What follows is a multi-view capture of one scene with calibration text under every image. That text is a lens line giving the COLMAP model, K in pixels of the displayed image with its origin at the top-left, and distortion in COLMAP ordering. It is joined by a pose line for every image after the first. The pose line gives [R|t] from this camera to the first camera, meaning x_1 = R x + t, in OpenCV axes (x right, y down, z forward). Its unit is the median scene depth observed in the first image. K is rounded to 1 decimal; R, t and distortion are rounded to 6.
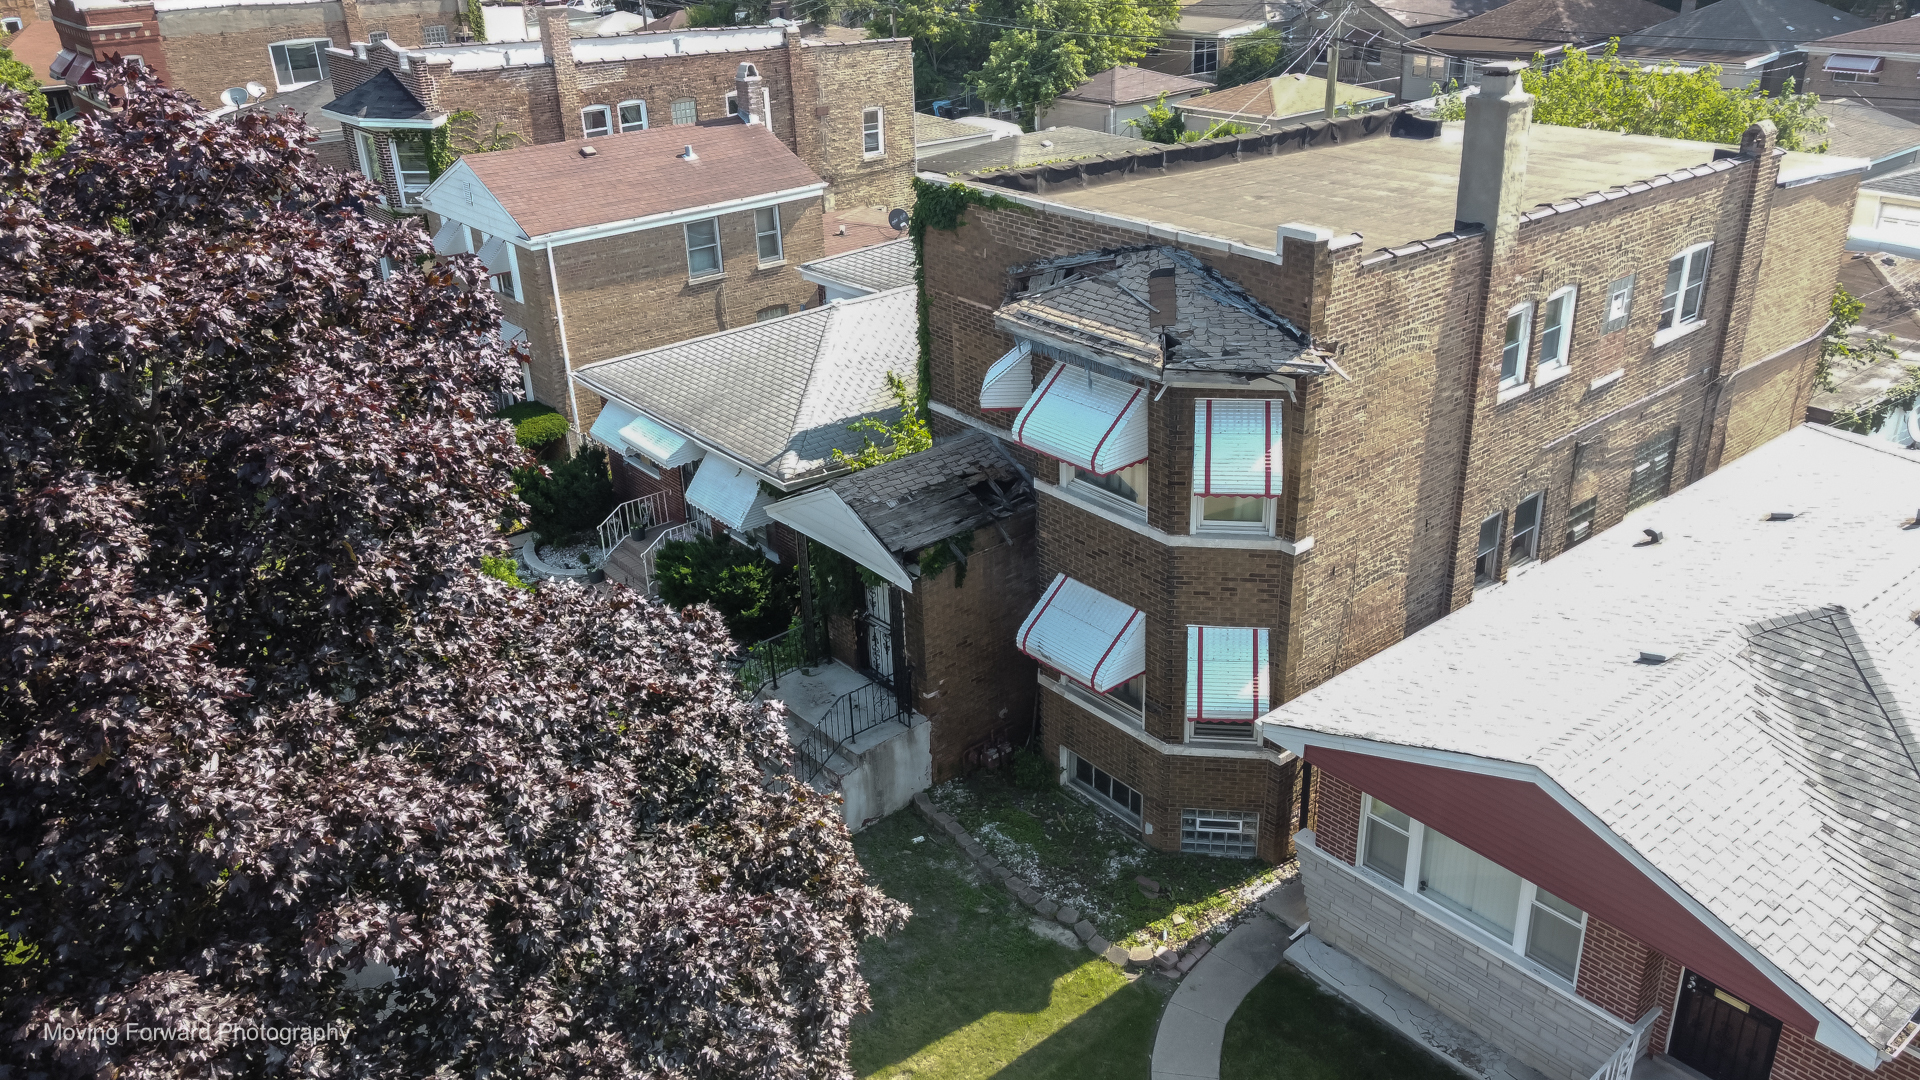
lens RADIAL K [[1464.4, 0, 960.0], [0, 1464.4, 540.0], [0, 0, 1]] dist [0.003190, 0.028226]
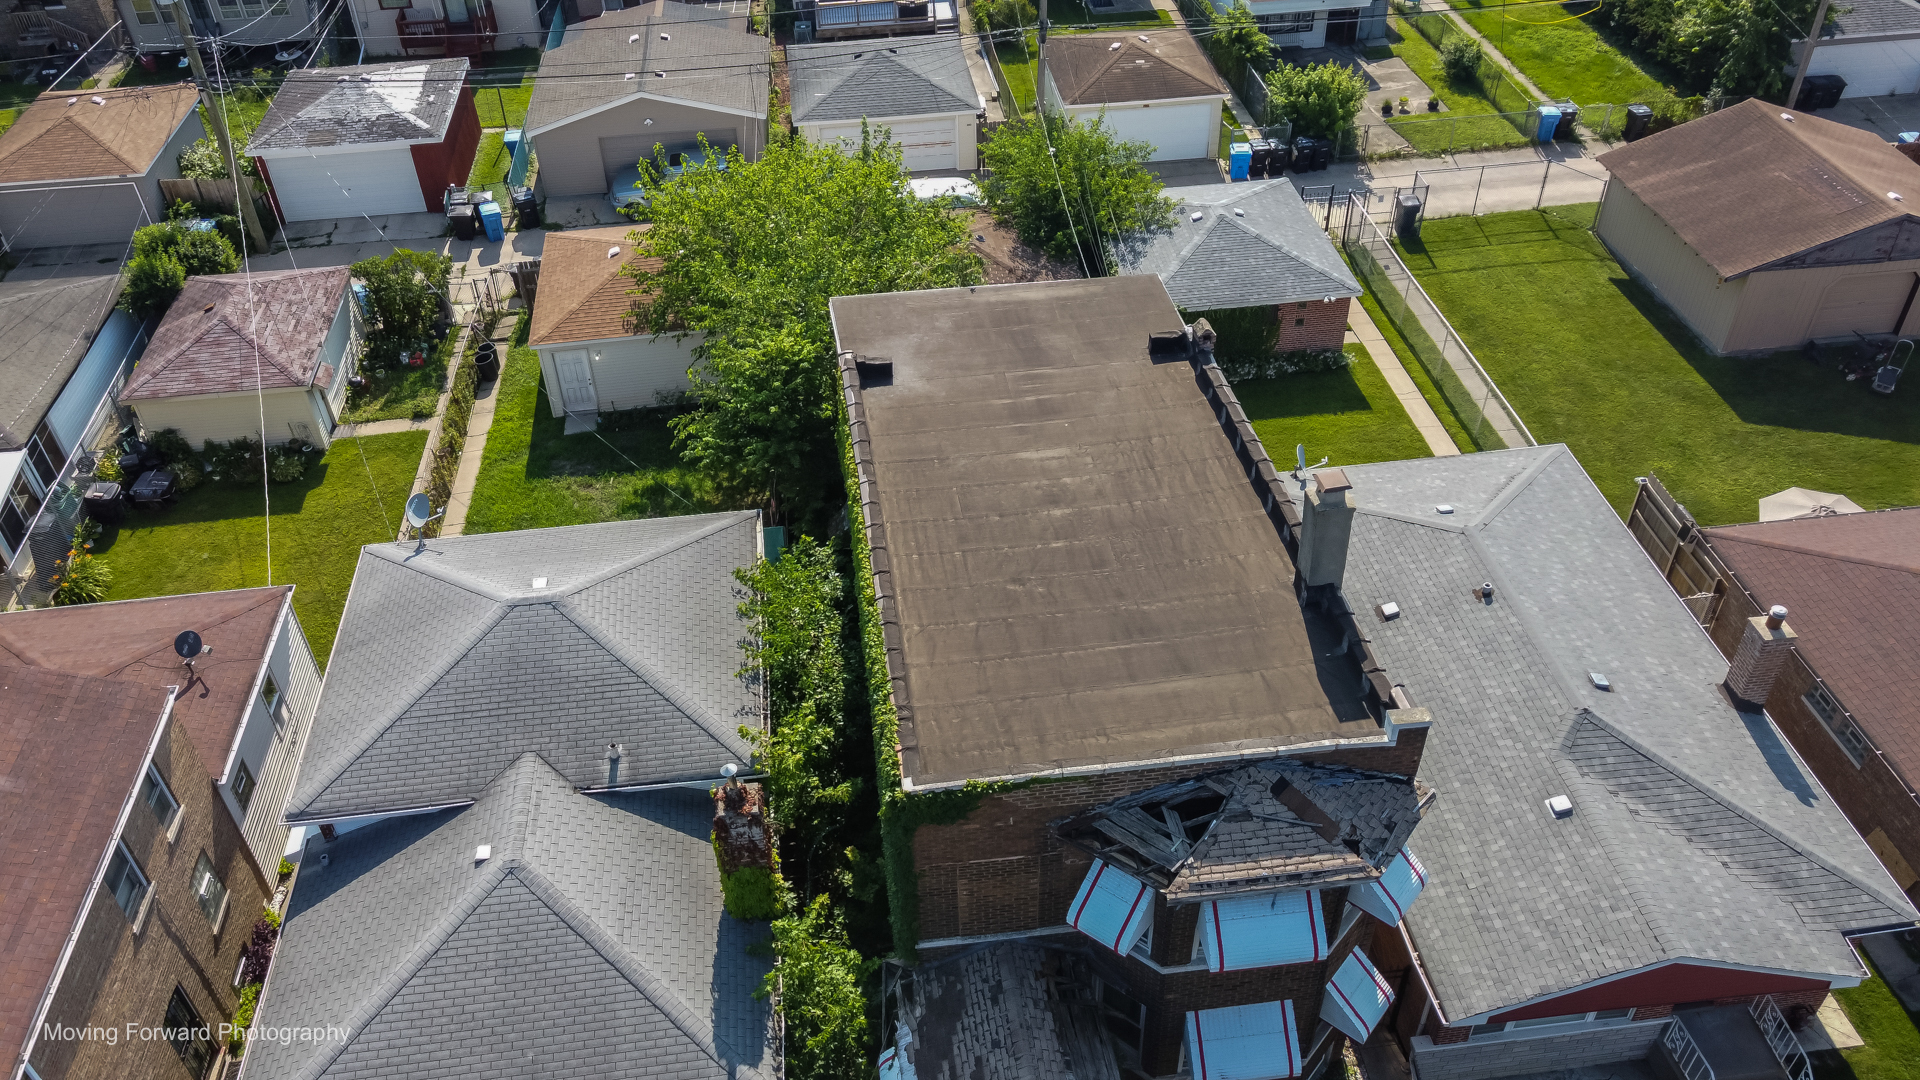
lens RADIAL K [[1464.4, 0, 960.0], [0, 1464.4, 540.0], [0, 0, 1]] dist [0.003190, 0.028226]
pose [[0.531017, -0.521220, 0.668095, -0.597757], [0.362312, 0.852395, 0.377030, -0.788058], [-0.765997, 0.041849, 0.641481, 0.408707]]
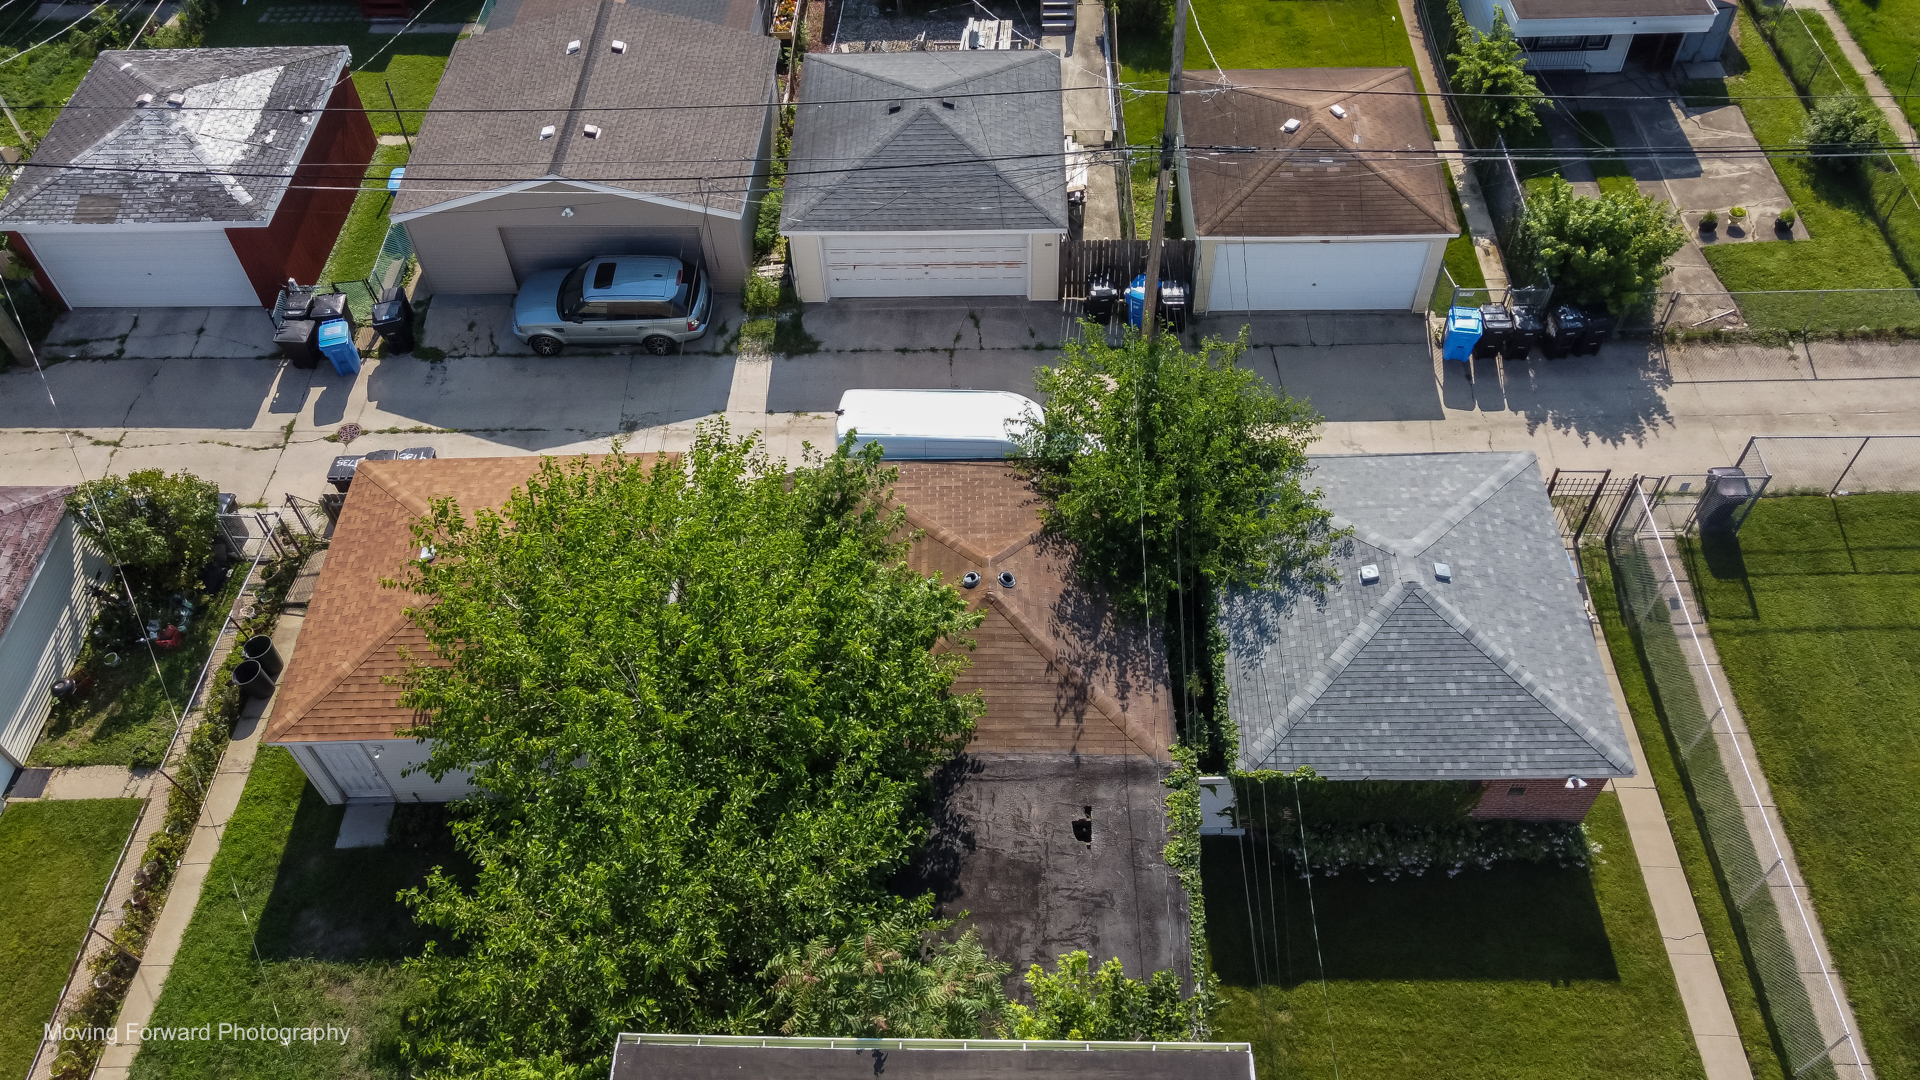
lens RADIAL K [[1464.4, 0, 960.0], [0, 1464.4, 540.0], [0, 0, 1]] dist [0.003190, 0.028226]
pose [[0.641351, -0.583704, 0.497954, 0.439183], [0.328520, 0.795429, 0.509281, -1.064982], [-0.693357, -0.163040, 0.701907, 0.861426]]
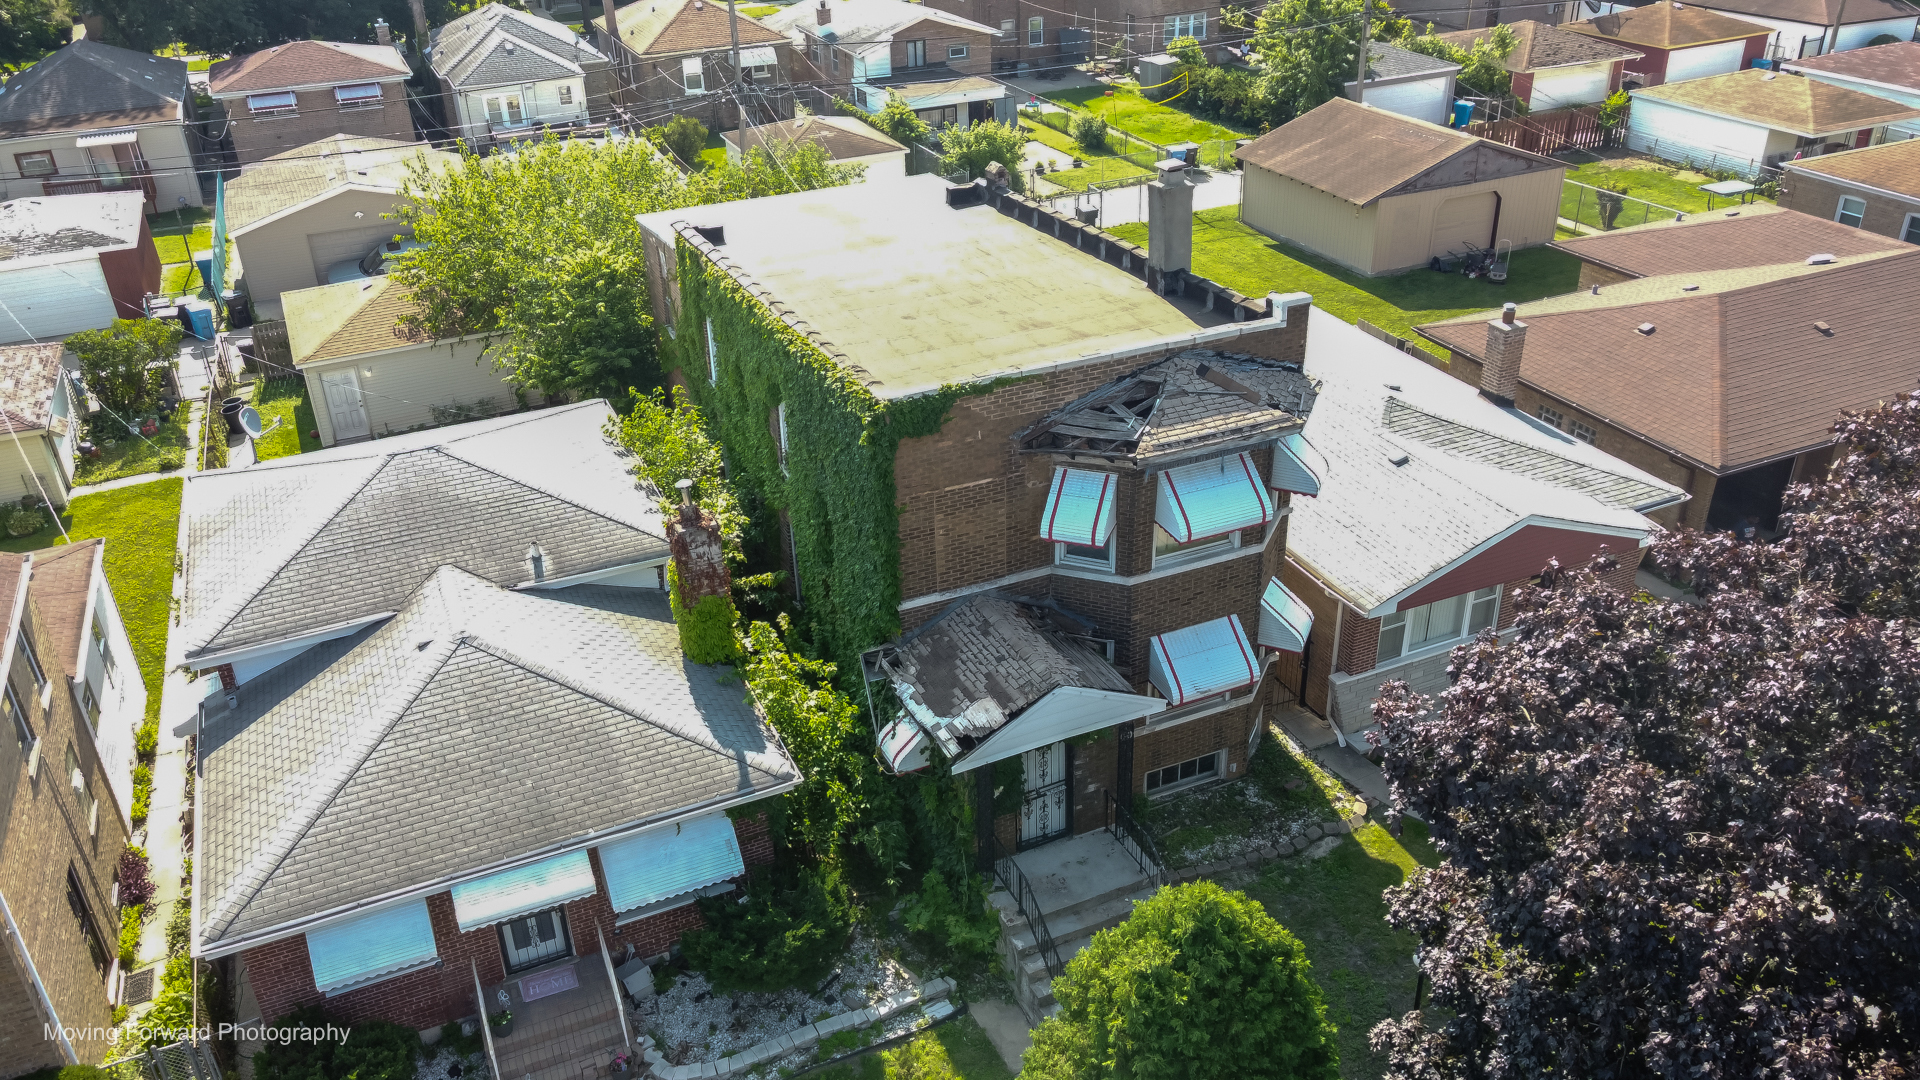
lens RADIAL K [[1464.4, 0, 960.0], [0, 1464.4, 540.0], [0, 0, 1]] dist [0.003190, 0.028226]
pose [[0.260650, -0.439028, 0.859835, -0.993451], [0.424710, 0.851955, 0.306259, -0.491365], [-0.866997, 0.285354, 0.408522, 0.636648]]
